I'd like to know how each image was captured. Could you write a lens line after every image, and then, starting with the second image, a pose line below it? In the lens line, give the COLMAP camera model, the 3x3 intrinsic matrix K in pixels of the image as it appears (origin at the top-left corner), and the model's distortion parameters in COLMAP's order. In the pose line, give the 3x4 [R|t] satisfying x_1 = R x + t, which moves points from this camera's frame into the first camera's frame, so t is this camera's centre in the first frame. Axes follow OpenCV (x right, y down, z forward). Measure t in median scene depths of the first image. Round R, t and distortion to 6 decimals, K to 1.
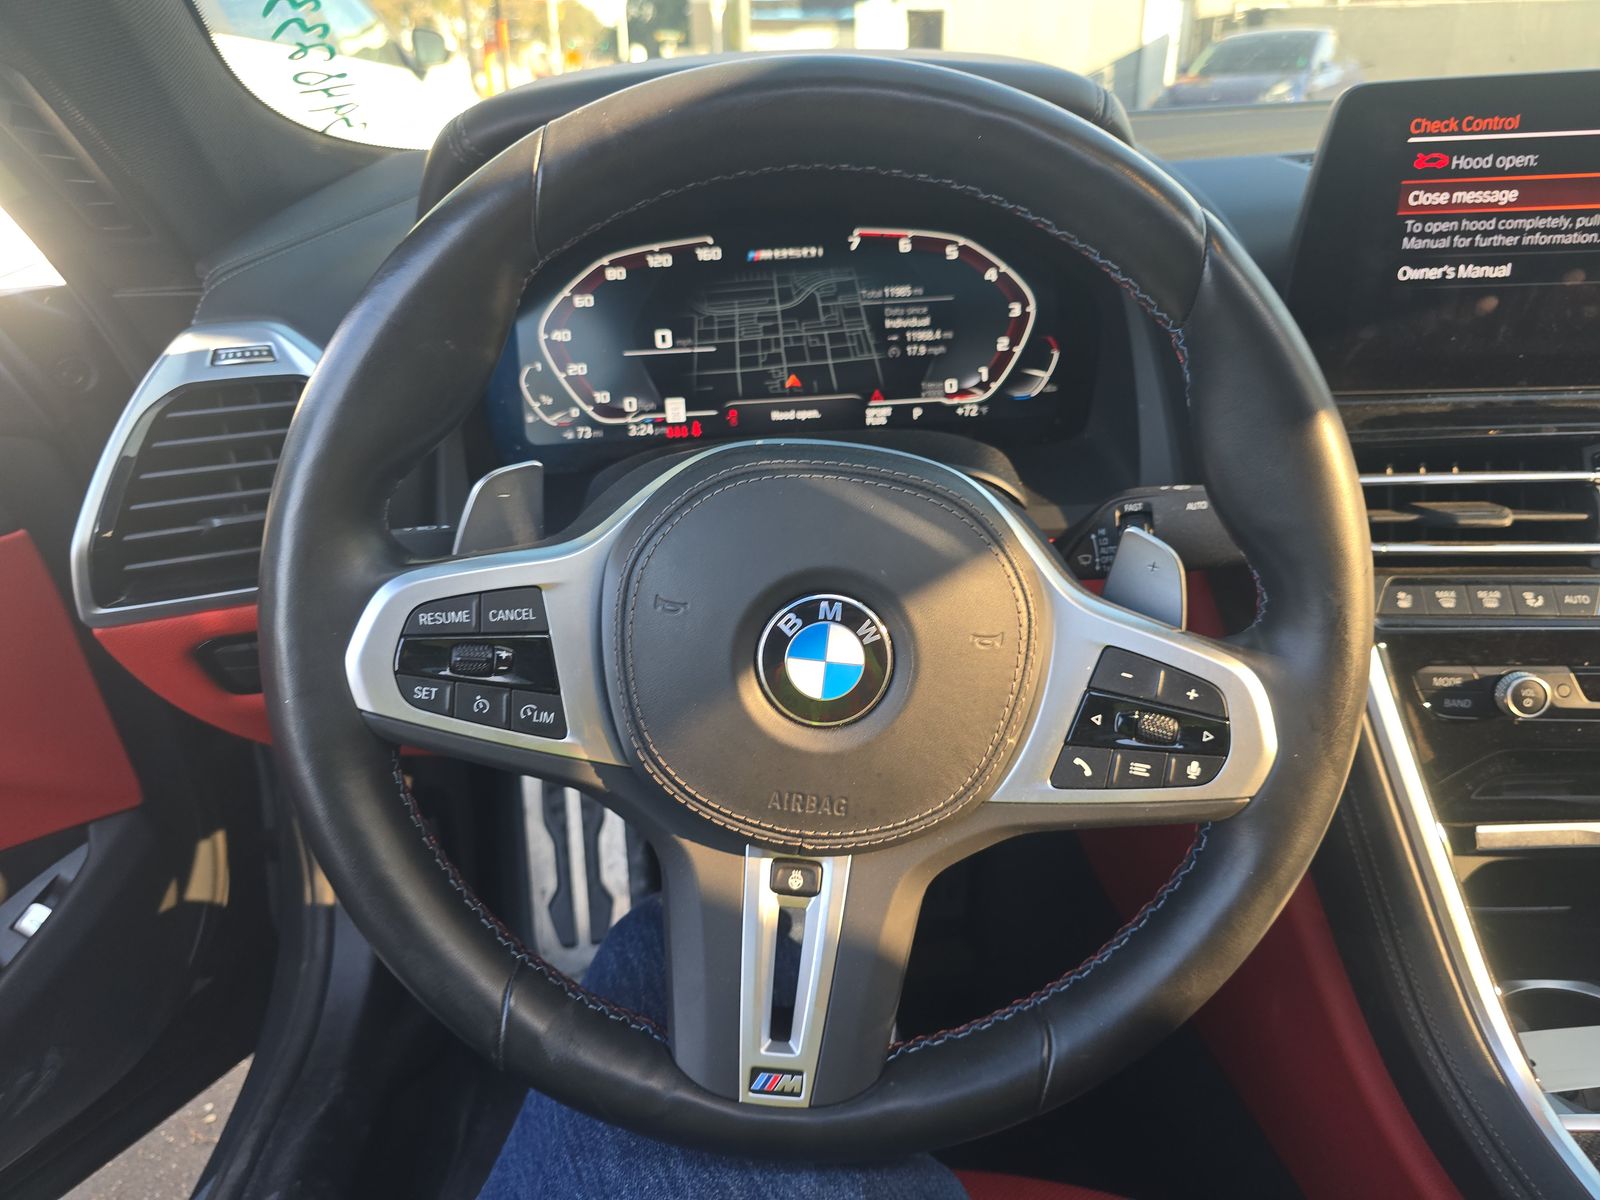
lens RADIAL K [[1093.0, 0, 804.5], [0, 1093.0, 587.1], [0, 0, 1]] dist [0.033982, -0.022399]
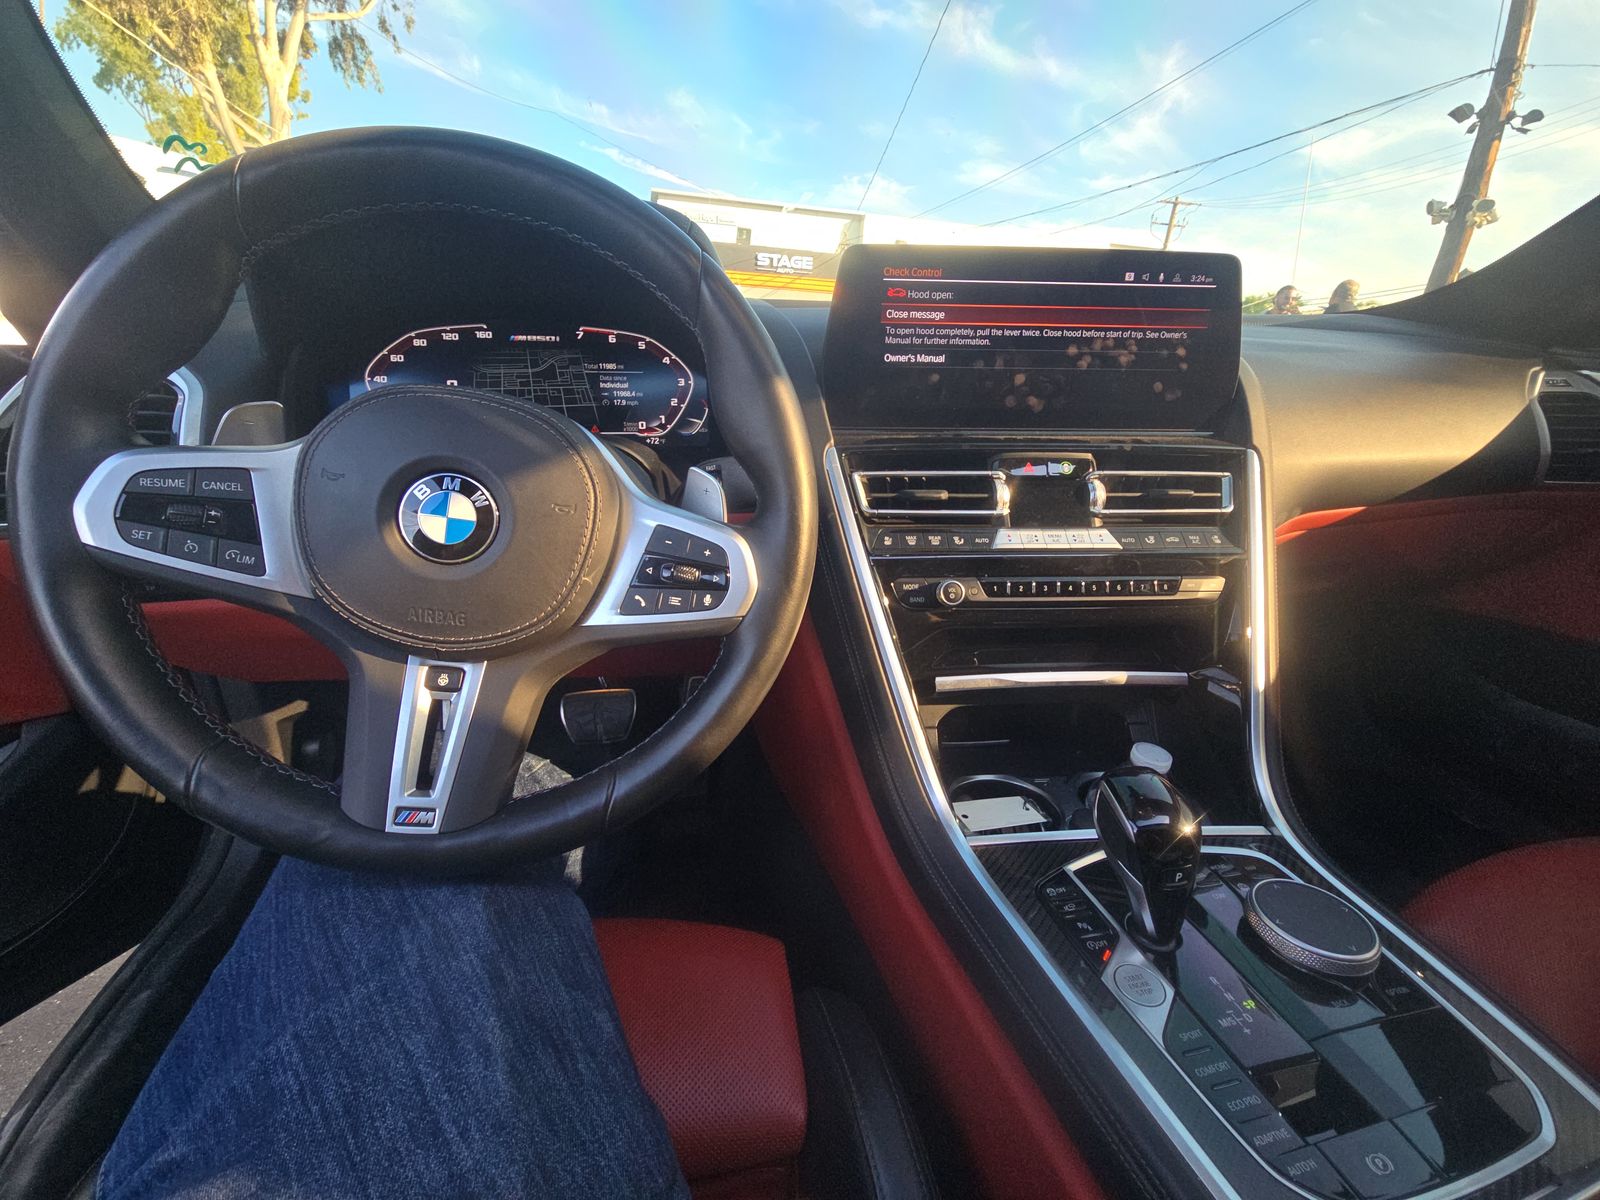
lens RADIAL K [[637.6, 0, 796.5], [0, 637.6, 602.3], [0, 0, 1]] dist [0.020103, -0.000004]
pose [[0.990943, 0.008109, 0.134039, 0.240544], [0.004354, 0.995710, -0.092431, 0.171162], [-0.134214, 0.092177, 0.986656, 0.054271]]
